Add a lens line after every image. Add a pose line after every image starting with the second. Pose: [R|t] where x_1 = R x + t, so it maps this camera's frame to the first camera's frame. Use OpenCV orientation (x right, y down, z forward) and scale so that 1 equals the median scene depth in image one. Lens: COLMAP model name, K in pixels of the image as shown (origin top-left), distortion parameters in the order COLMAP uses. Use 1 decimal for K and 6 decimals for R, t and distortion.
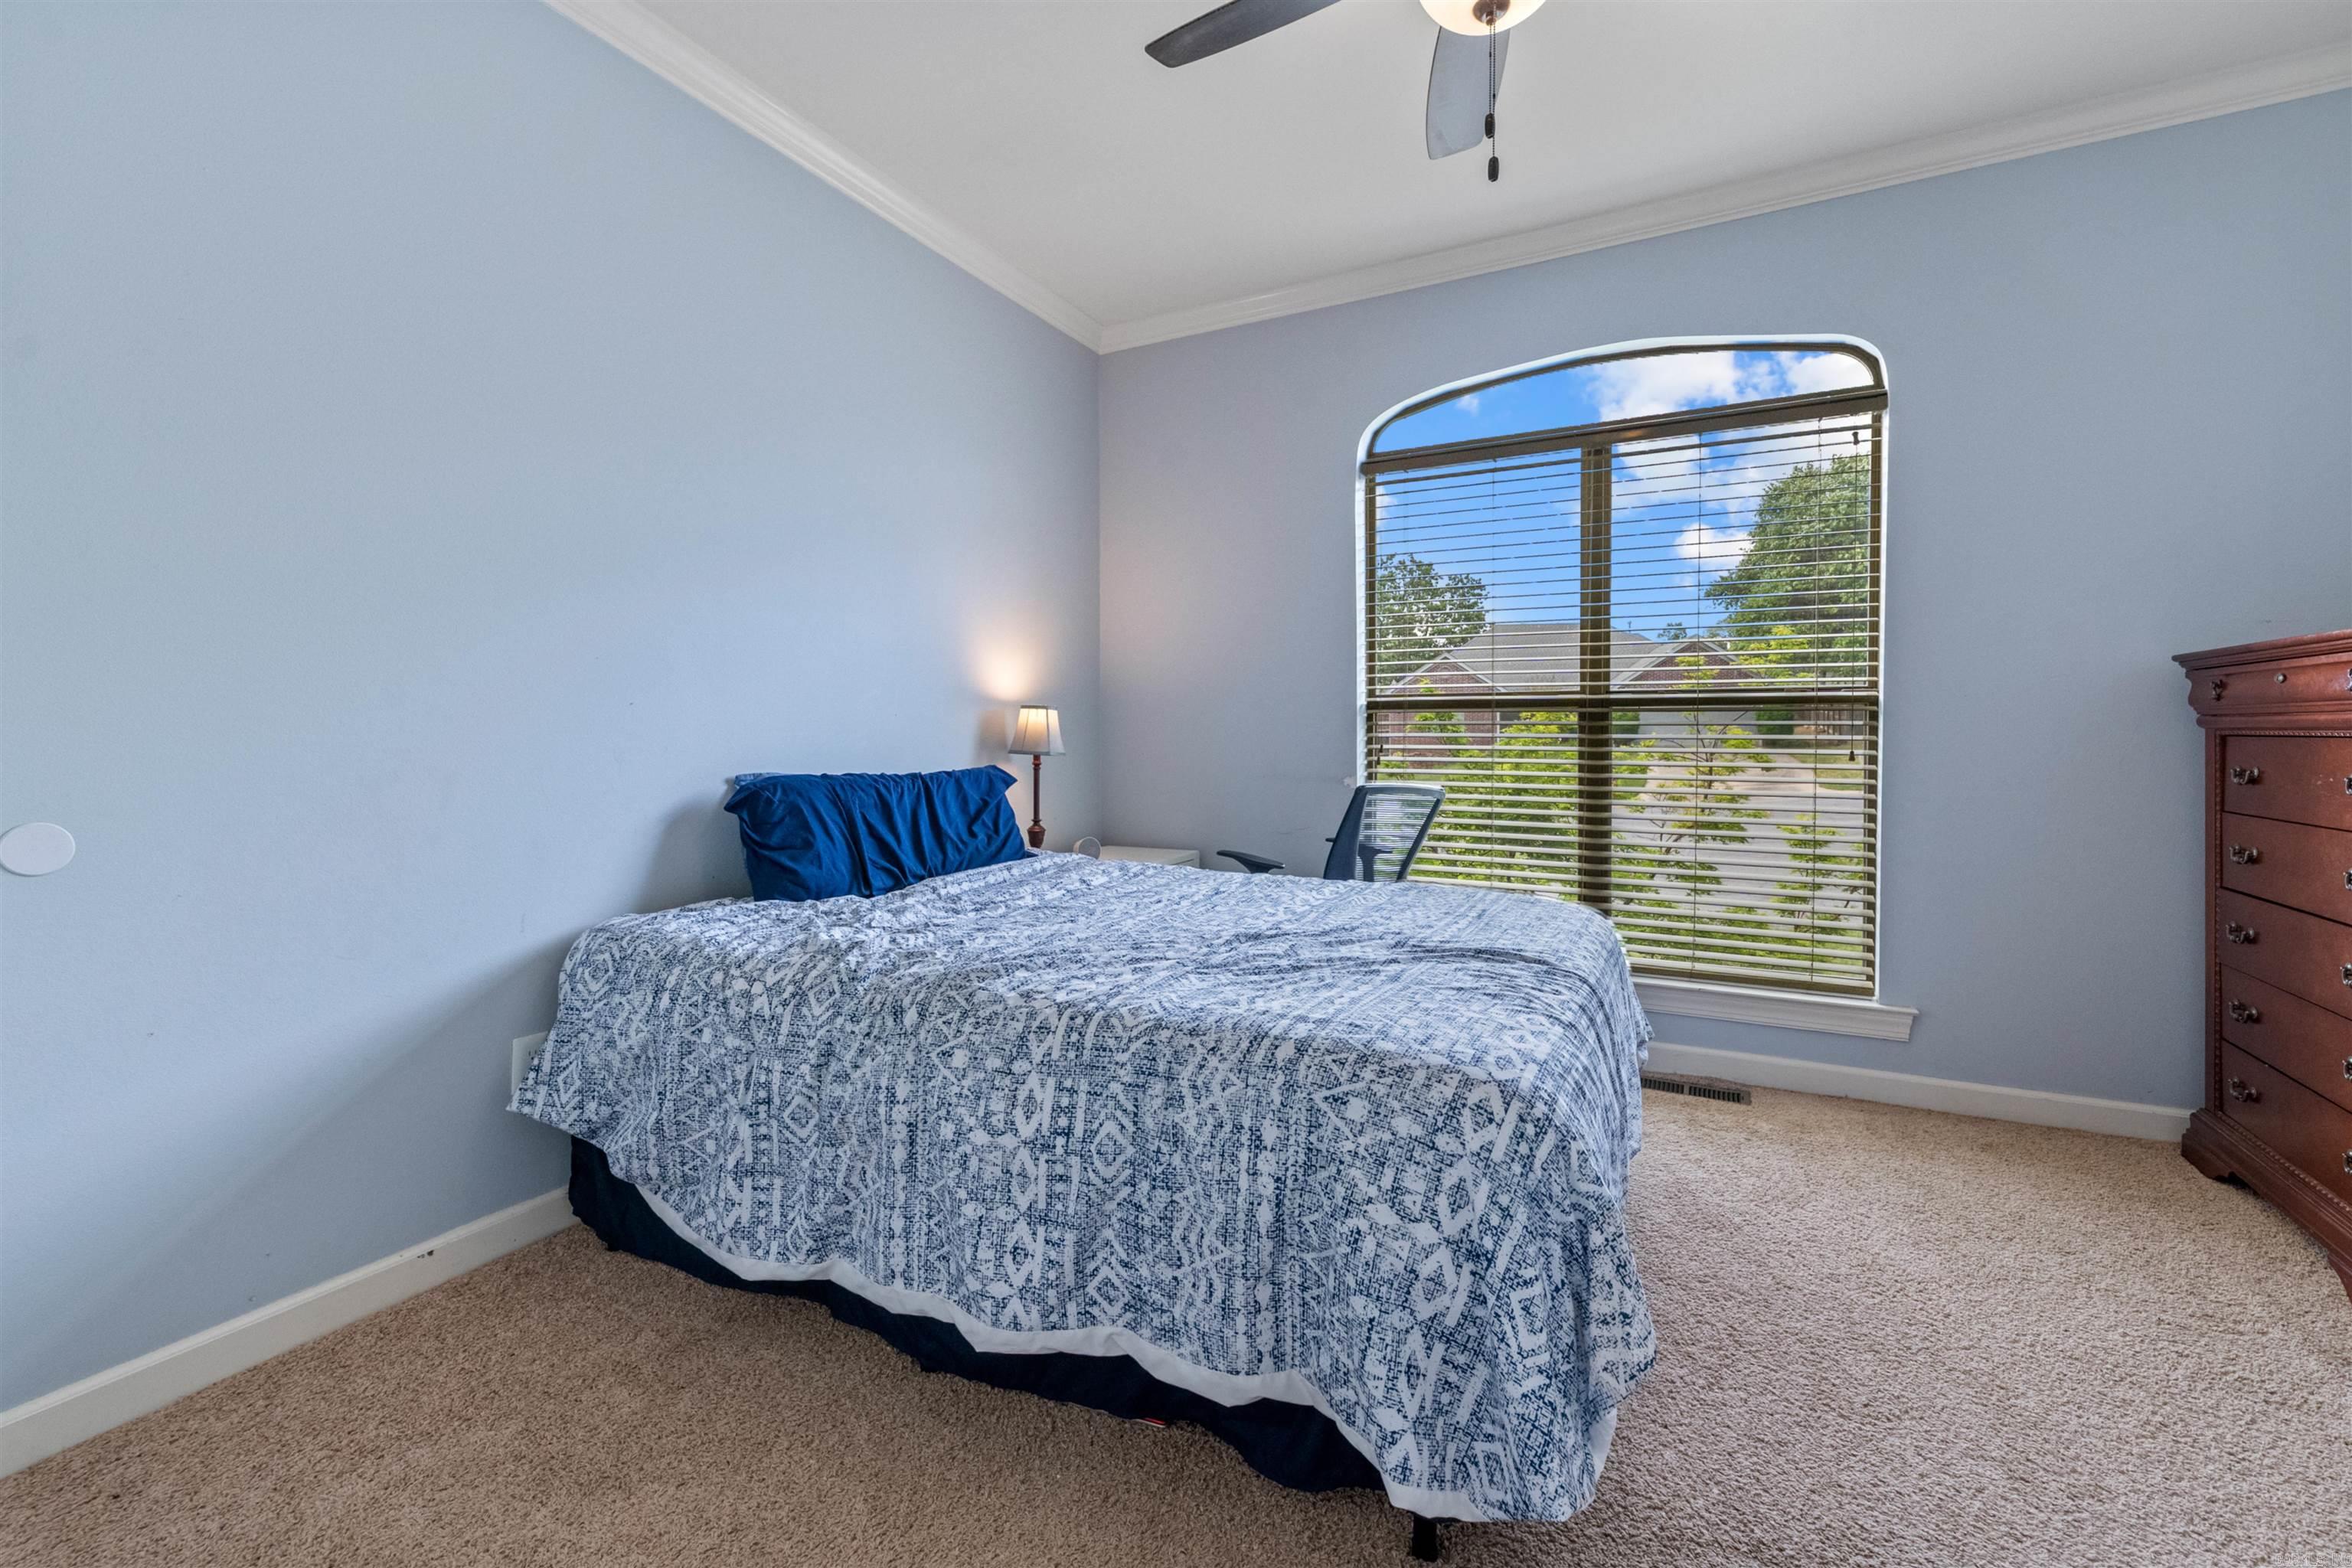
lens RADIAL K [[973.4, 0, 1163.7], [0, 973.4, 783.6], [0, 0, 1]] dist [0.007198, -0.003349]
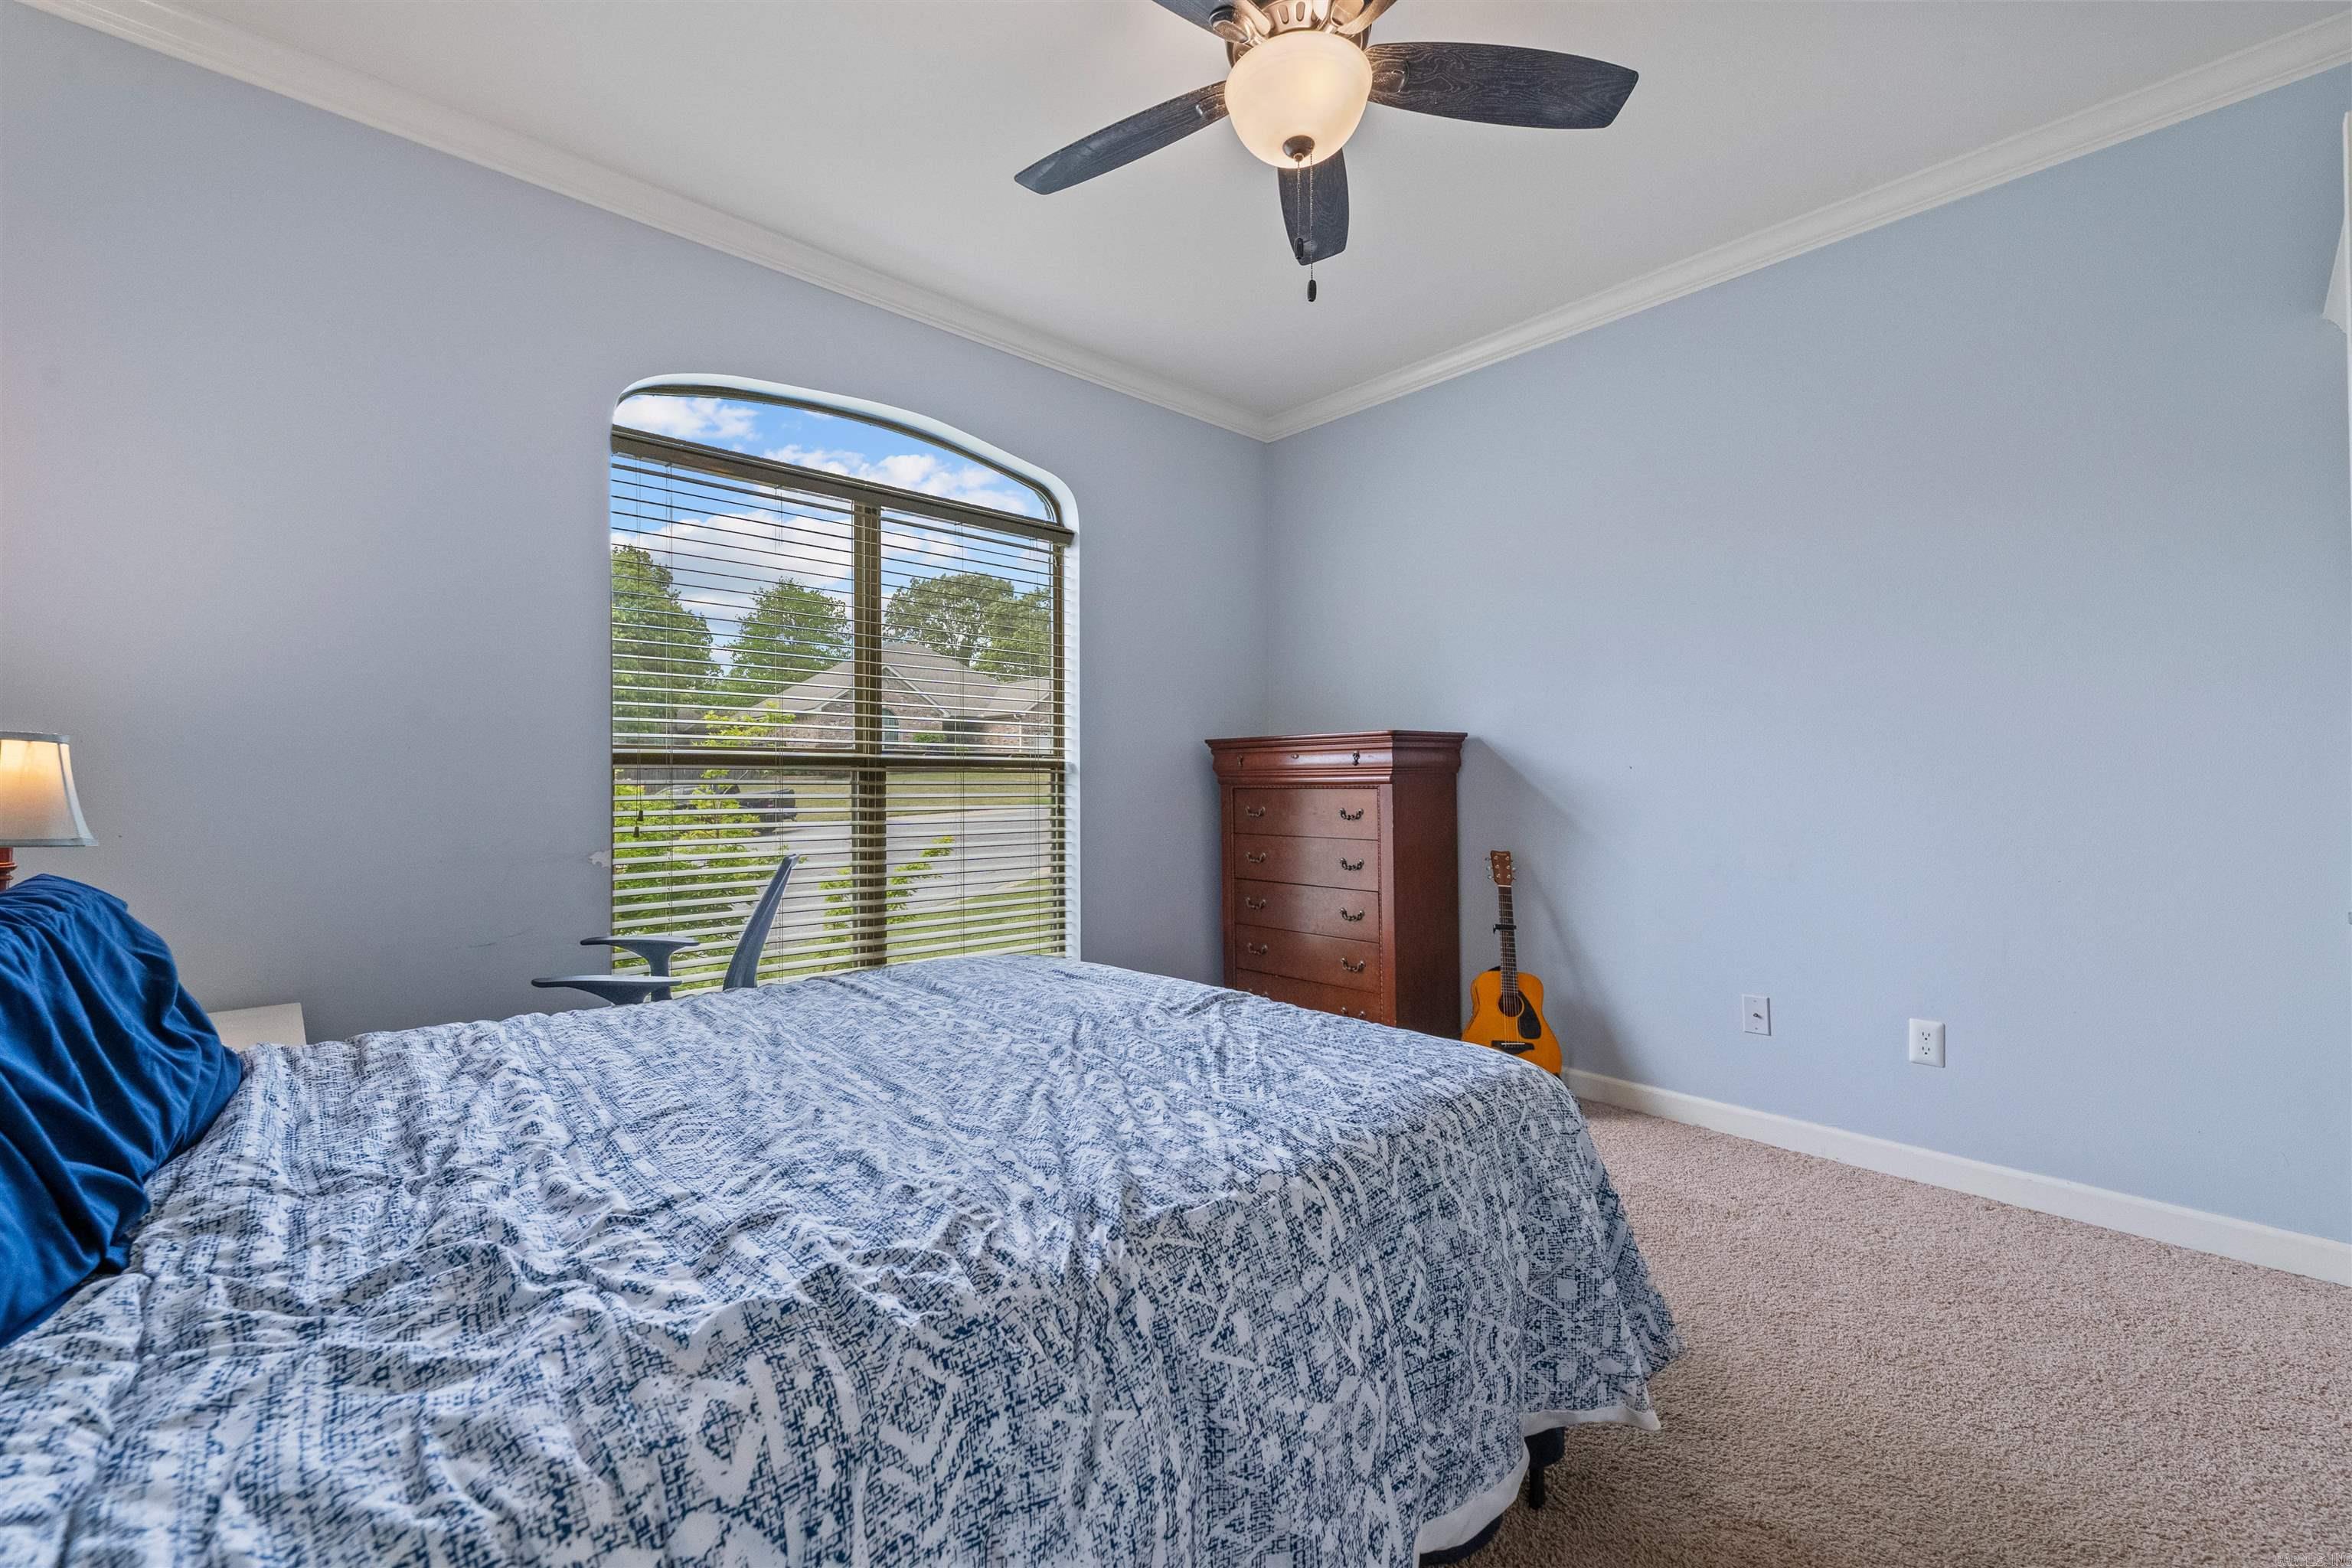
lens RADIAL K [[973.4, 0, 1165.8], [0, 973.4, 786.1], [0, 0, 1]] dist [0.007198, -0.003349]
pose [[0.331585, -0.003824, 0.943418, -0.717073], [0.060994, 0.997987, -0.017392, -0.042731], [-0.941452, 0.063310, 0.331150, 0.736721]]
